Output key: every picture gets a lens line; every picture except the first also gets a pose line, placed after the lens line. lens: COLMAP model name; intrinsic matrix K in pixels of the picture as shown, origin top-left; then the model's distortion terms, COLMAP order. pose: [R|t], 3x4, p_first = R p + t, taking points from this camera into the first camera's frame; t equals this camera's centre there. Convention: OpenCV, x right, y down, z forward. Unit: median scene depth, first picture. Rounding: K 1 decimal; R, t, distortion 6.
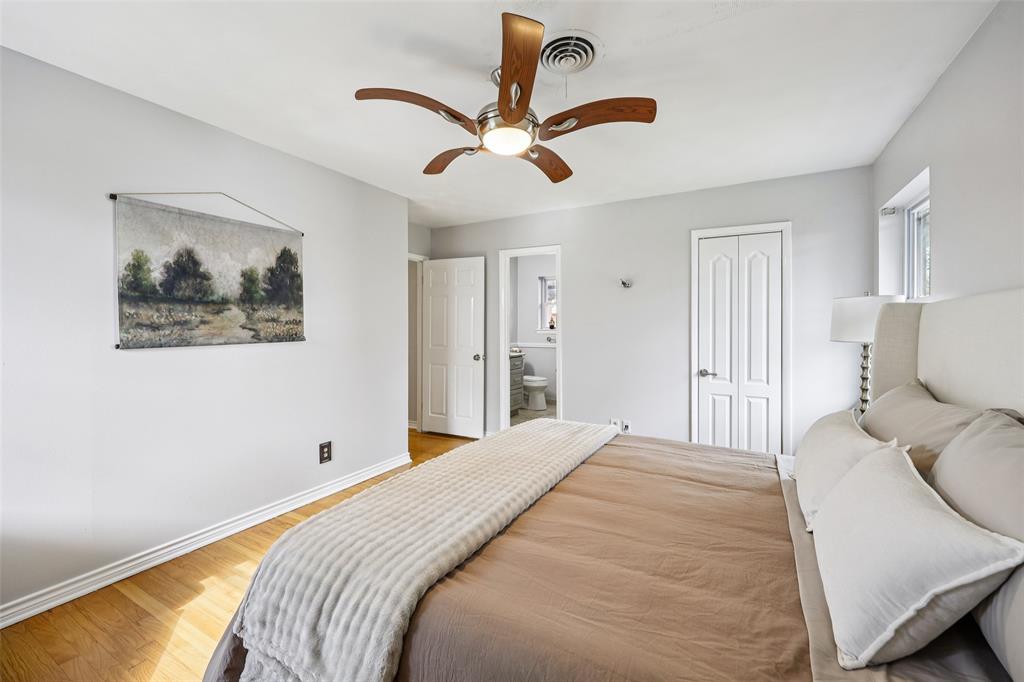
lens RADIAL K [[417.8, 0, 510.1], [0, 417.8, 329.1], [0, 0, 1]] dist [0.001572, -0.000330]
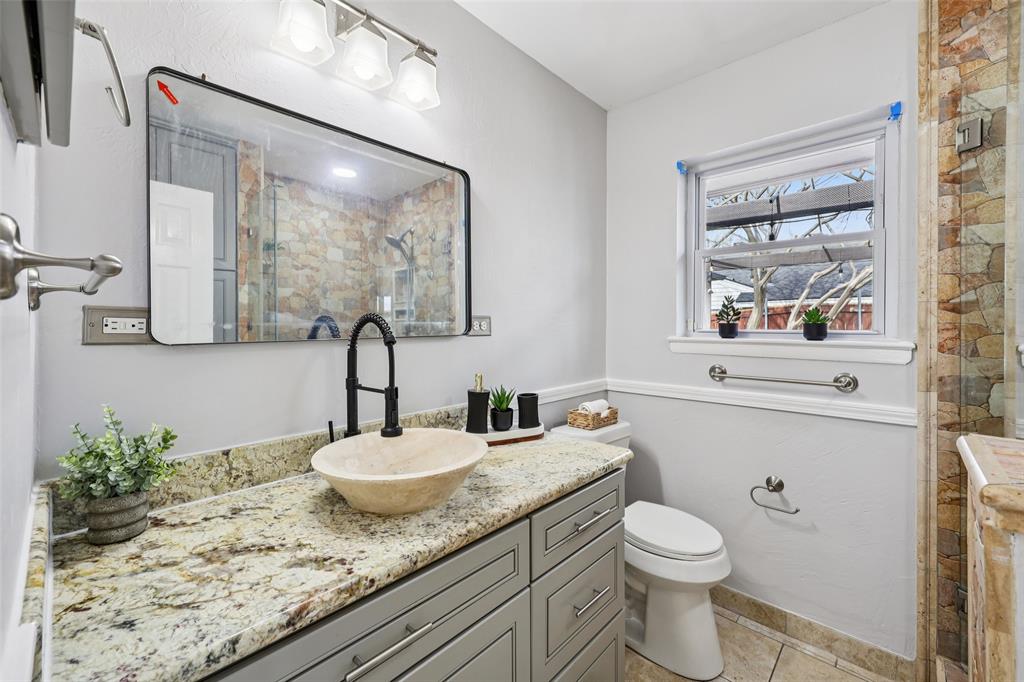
lens RADIAL K [[417.8, 0, 512.7], [0, 417.8, 324.2], [0, 0, 1]] dist [0.001572, -0.000330]
pose [[0.973315, -0.001298, -0.229468, 0.022324], [0.001028, 0.999999, -0.001296, -0.008600], [0.229469, 0.001025, 0.973315, 0.681529]]
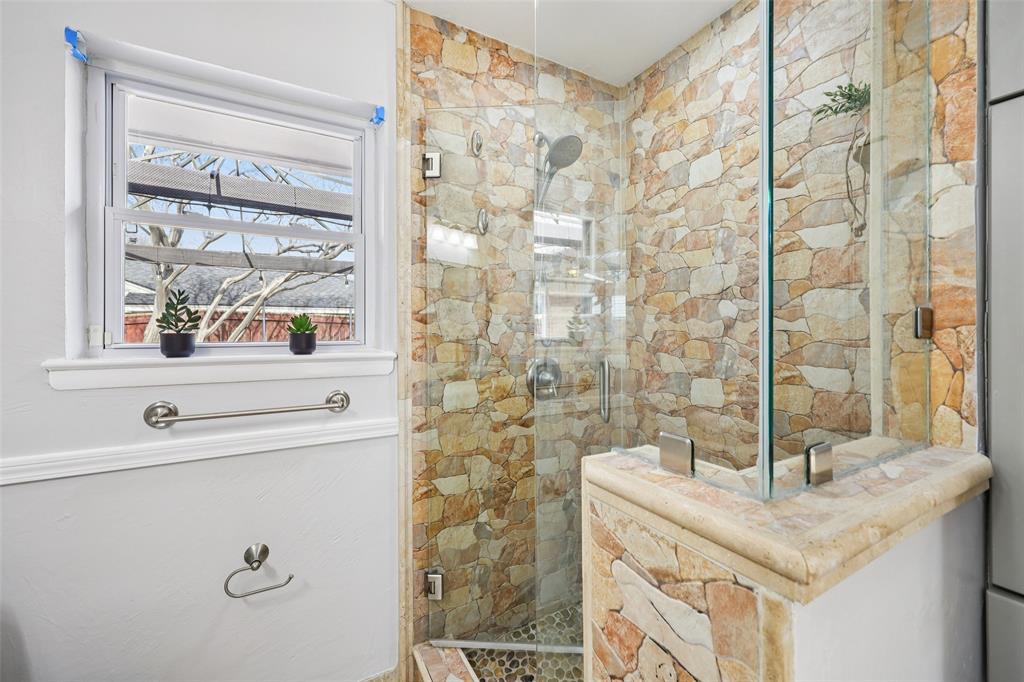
lens RADIAL K [[417.8, 0, 516.6], [0, 417.8, 332.5], [0, 0, 1]] dist [0.001572, -0.000330]
pose [[0.516195, -0.006127, 0.856449, 0.020565], [0.004284, 0.999980, 0.004572, -0.010157], [-0.856460, 0.001309, 0.516211, 0.773156]]
